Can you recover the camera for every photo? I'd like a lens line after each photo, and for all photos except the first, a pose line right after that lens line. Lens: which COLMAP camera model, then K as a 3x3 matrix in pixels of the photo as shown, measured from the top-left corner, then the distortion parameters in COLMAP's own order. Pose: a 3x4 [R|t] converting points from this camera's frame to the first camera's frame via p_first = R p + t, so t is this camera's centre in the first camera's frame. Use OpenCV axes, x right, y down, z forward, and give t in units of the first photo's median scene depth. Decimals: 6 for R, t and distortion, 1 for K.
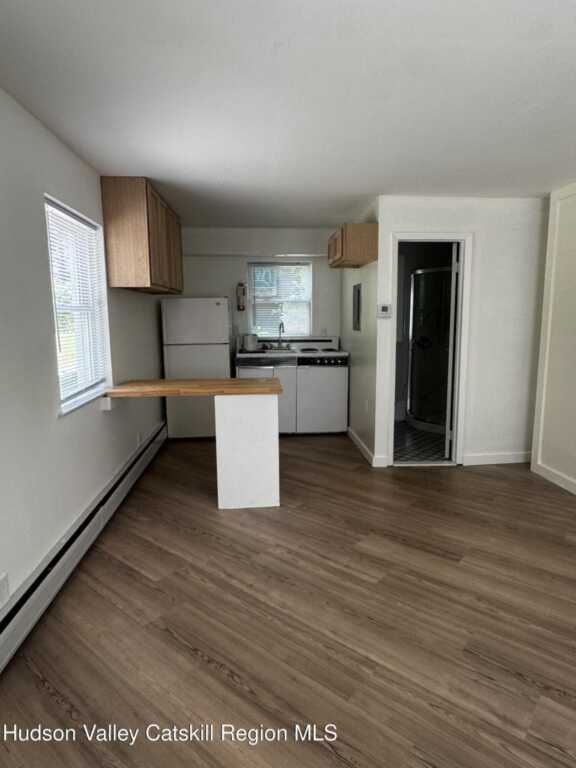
lens RADIAL K [[466.1, 0, 288.0], [0, 466.1, 384.0], [0, 0, 1]] dist [0.003136, 0.003213]
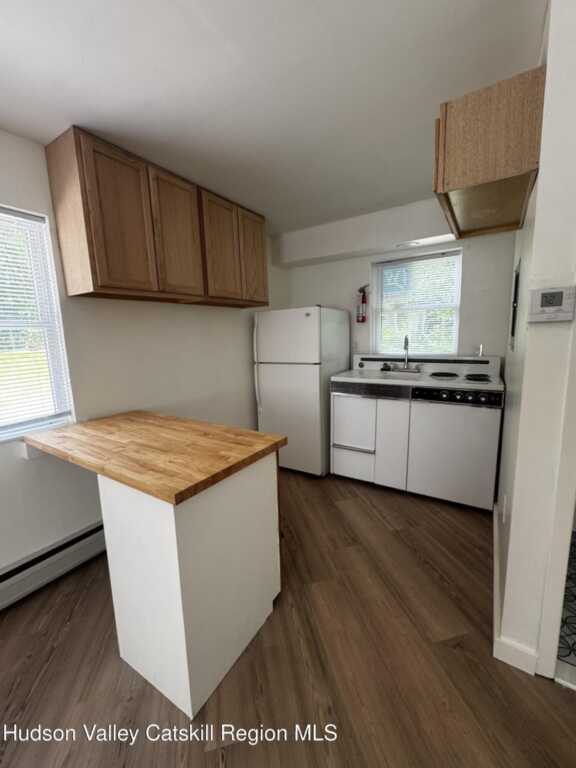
lens RADIAL K [[311.8, 0, 288.0], [0, 311.8, 384.0], [0, 0, 1]] dist [-0.001223, -0.000057]
pose [[0.797953, 0.078351, -0.597606, 0.193263], [-0.063830, 0.996924, 0.045475, -0.091215], [0.599330, 0.001858, 0.800500, 0.669709]]
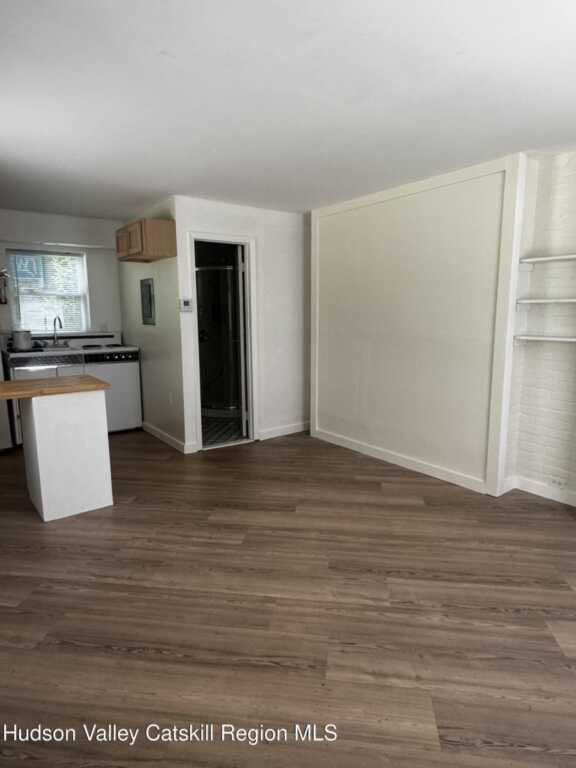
lens RADIAL K [[466.1, 0, 288.0], [0, 466.1, 384.0], [0, 0, 1]] dist [0.003136, 0.003213]
pose [[0.851580, -0.080329, 0.518033, -0.155997], [0.076150, 0.996664, 0.029366, 0.007832], [-0.518664, 0.014441, 0.854856, -0.021399]]
